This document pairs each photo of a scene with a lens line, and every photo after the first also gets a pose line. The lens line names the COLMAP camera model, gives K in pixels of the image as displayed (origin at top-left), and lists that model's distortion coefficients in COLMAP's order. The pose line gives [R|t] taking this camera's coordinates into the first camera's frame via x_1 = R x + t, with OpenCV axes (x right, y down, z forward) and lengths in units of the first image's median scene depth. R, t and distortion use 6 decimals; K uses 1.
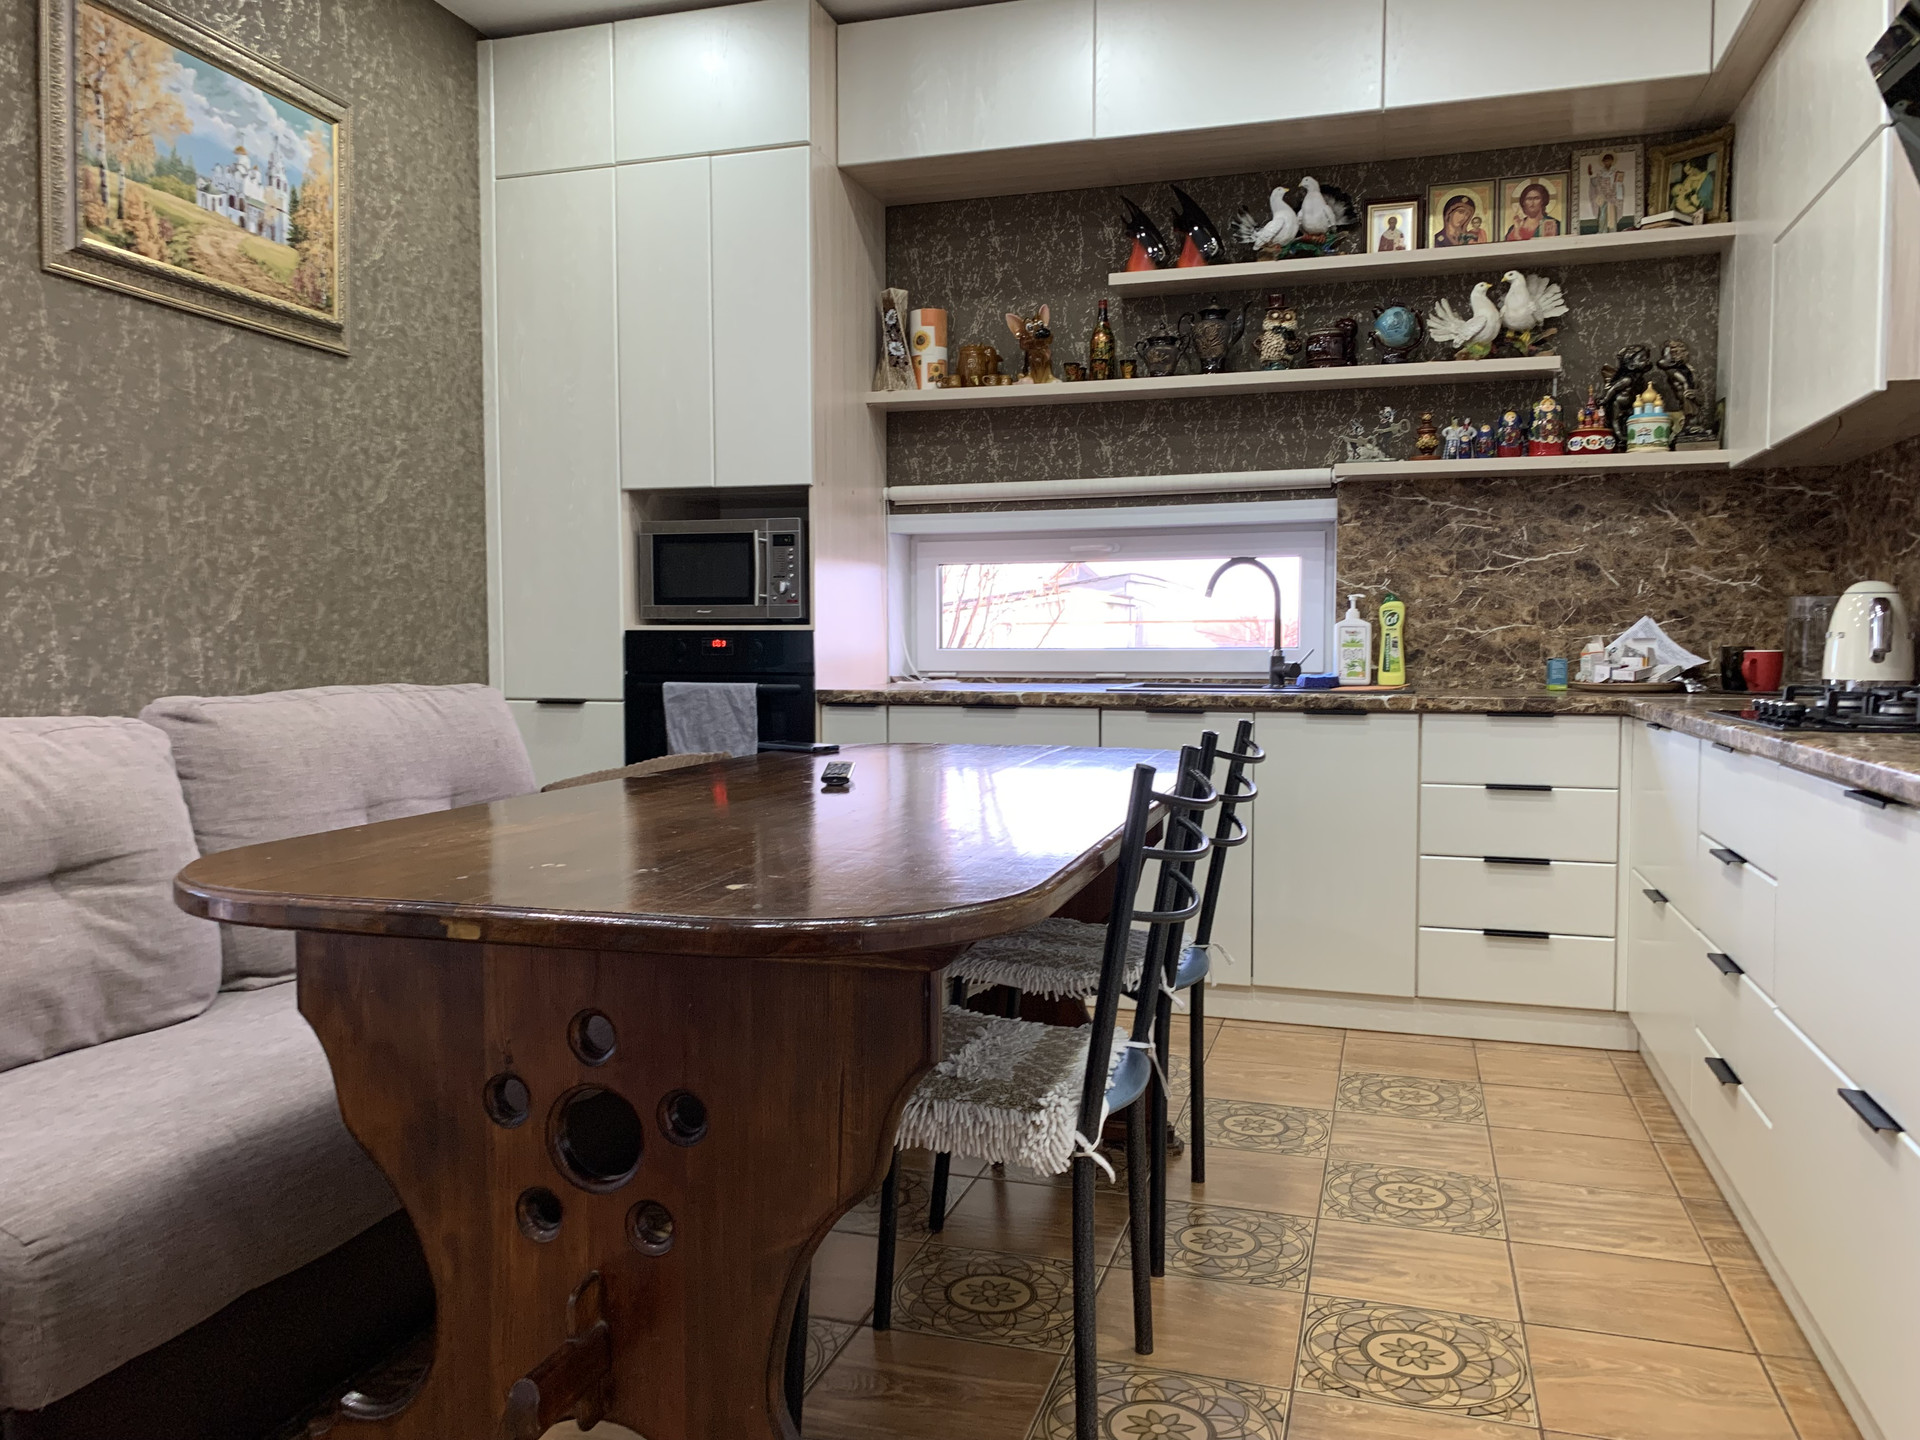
lens RADIAL K [[1460.3, 0, 947.1], [0, 1460.3, 742.6], [0, 0, 1]] dist [-0.003370, 0.003913]
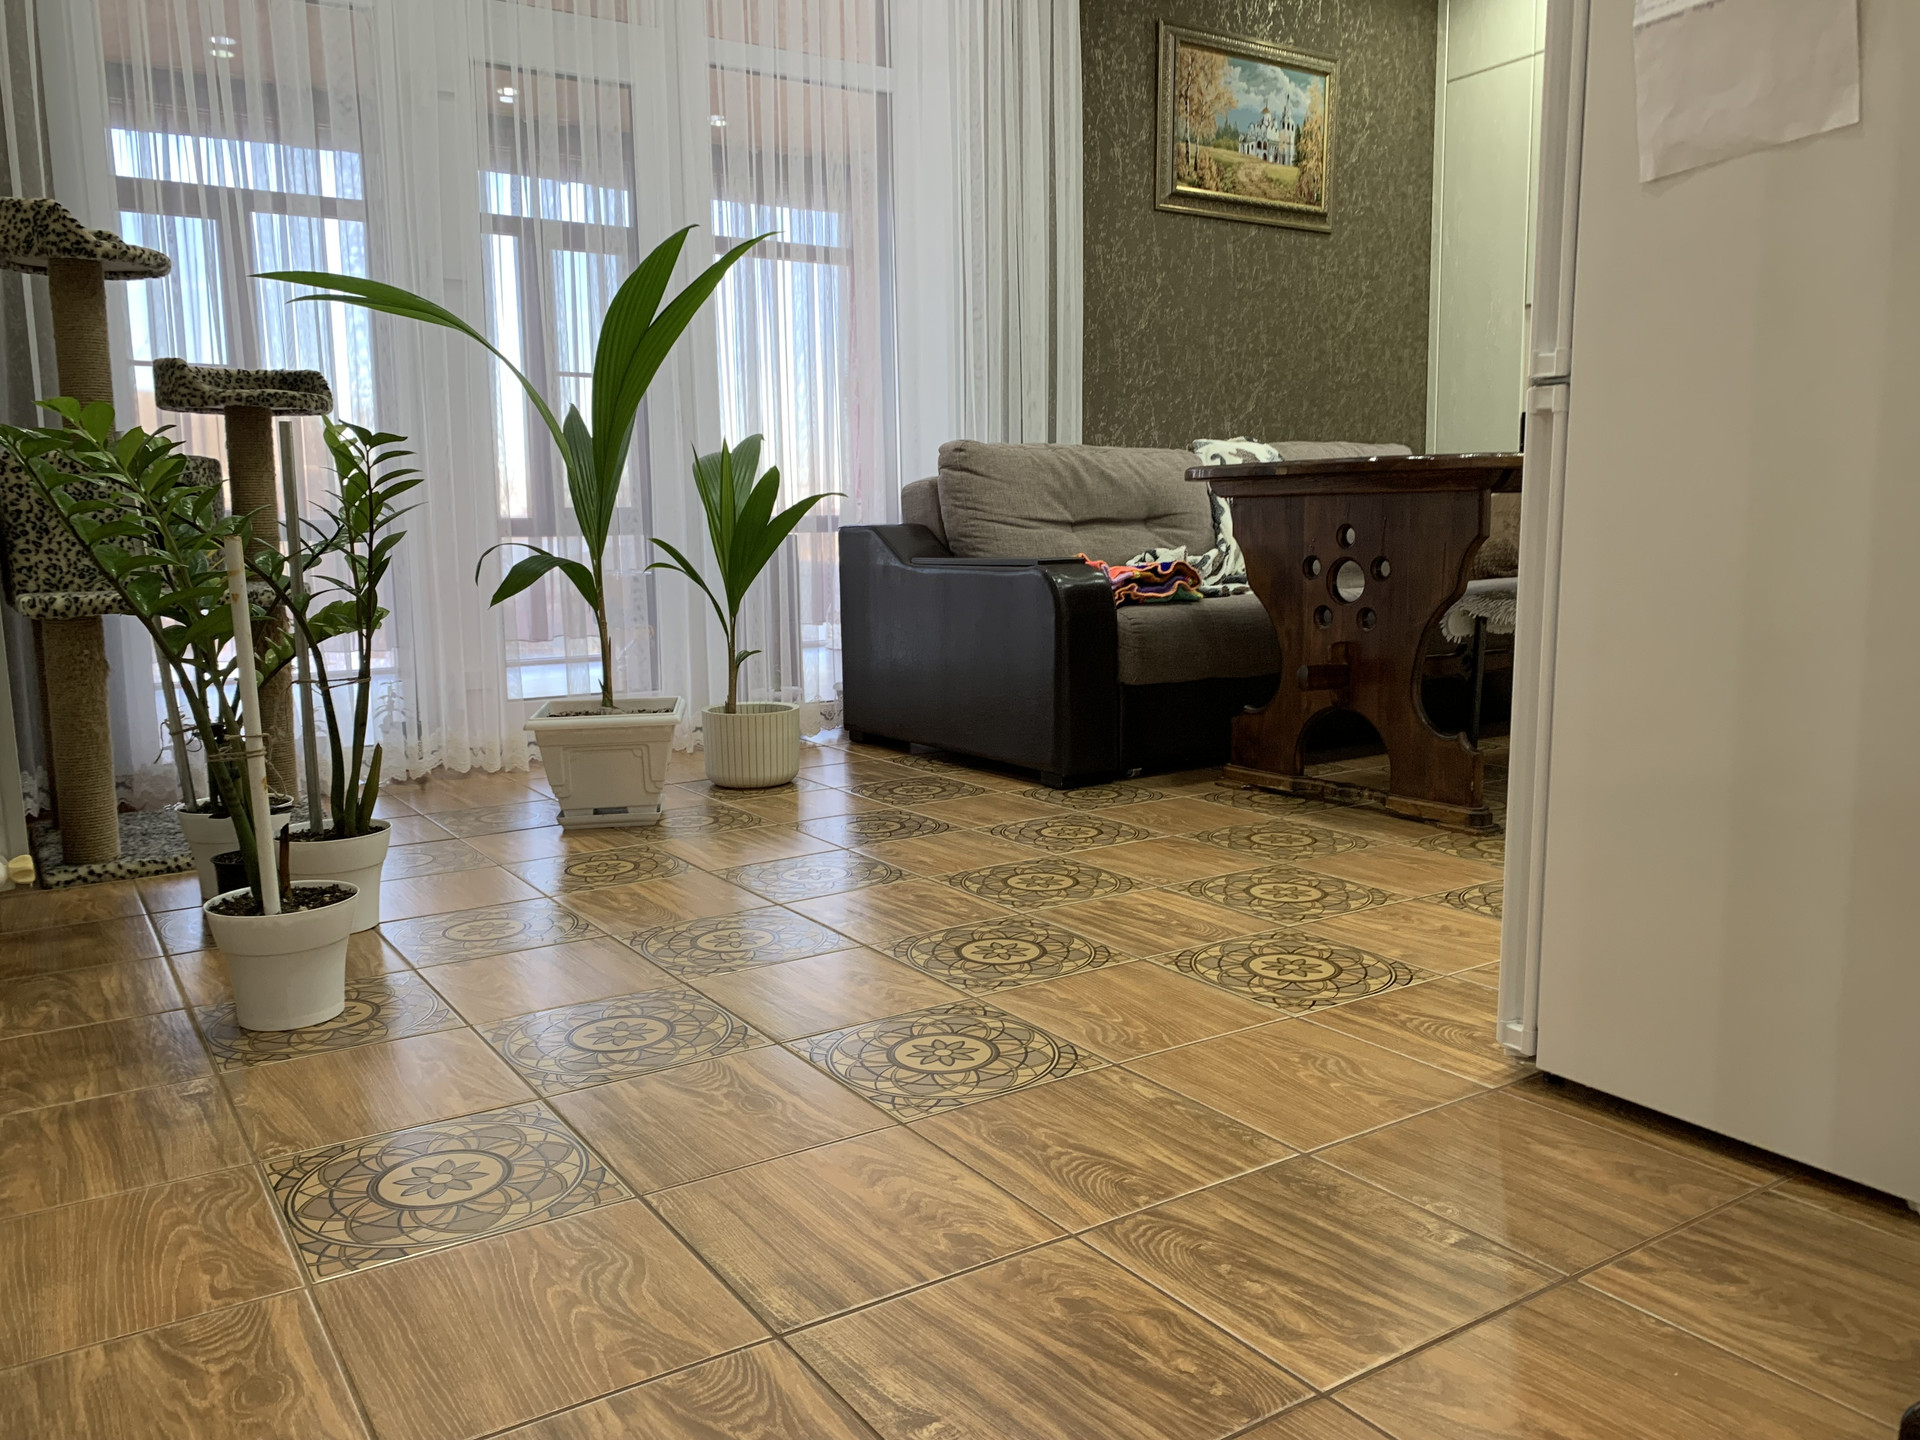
lens RADIAL K [[1460.3, 0, 945.8], [0, 1460.3, 719.8], [0, 0, 1]] dist [-0.003370, 0.003913]
pose [[0.766459, 0.073097, -0.638120, 0.307375], [-0.022928, 0.995984, 0.086551, 0.123705], [0.641884, -0.051707, 0.765057, -0.467775]]
